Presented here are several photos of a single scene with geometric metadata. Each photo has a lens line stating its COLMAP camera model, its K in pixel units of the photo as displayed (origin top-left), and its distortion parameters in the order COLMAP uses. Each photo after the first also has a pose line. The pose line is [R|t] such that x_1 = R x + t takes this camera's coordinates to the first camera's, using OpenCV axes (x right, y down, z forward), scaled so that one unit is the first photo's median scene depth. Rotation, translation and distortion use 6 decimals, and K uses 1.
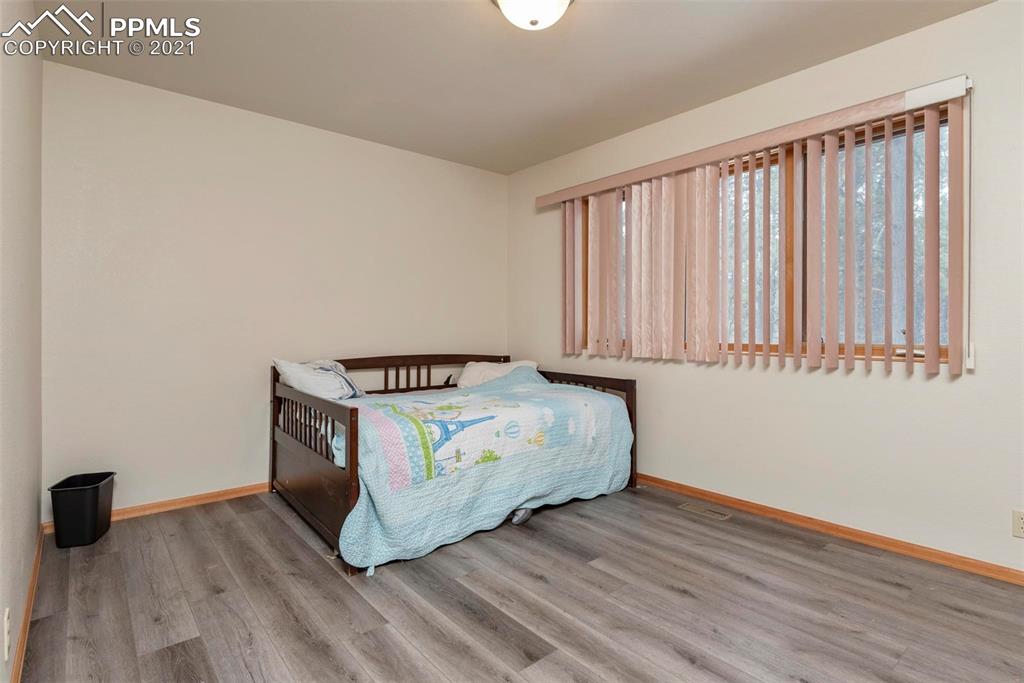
lens RADIAL K [[527.5, 0, 506.2], [0, 527.5, 325.4], [0, 0, 1]] dist [-0.002150, -0.000406]
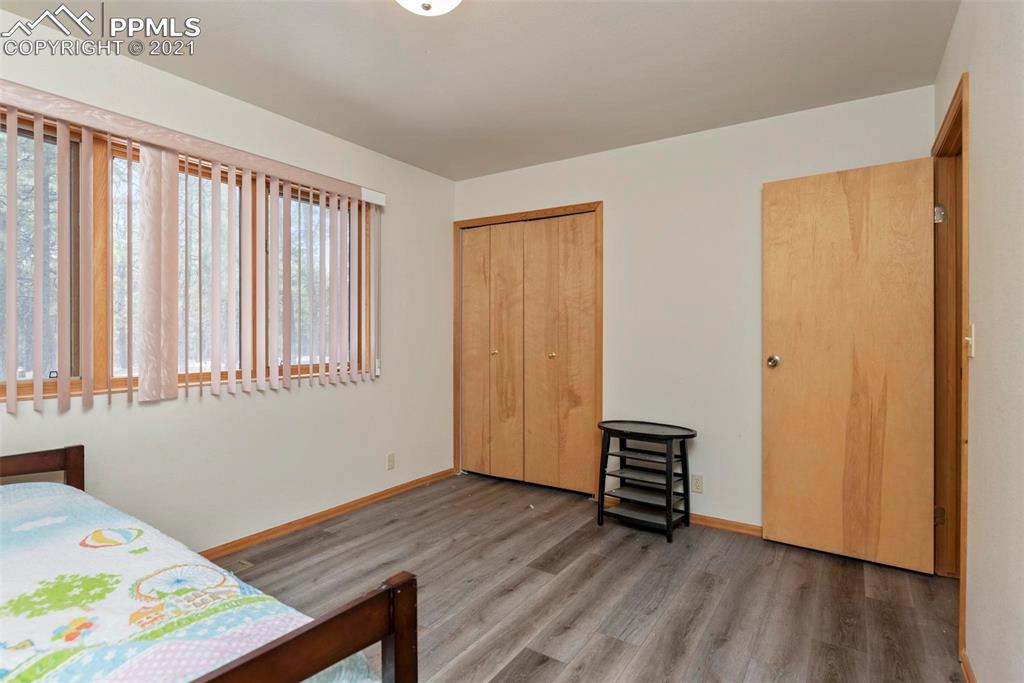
lens RADIAL K [[522.5, 0, 512.0], [0, 522.5, 341.5], [0, 0, 1]] dist [-0.039966, 0.000120]
pose [[-0.308036, -0.009913, 0.951323, -0.654204], [0.004513, 0.999919, 0.011881, -0.032135], [-0.951364, 0.007953, -0.307966, 0.963155]]
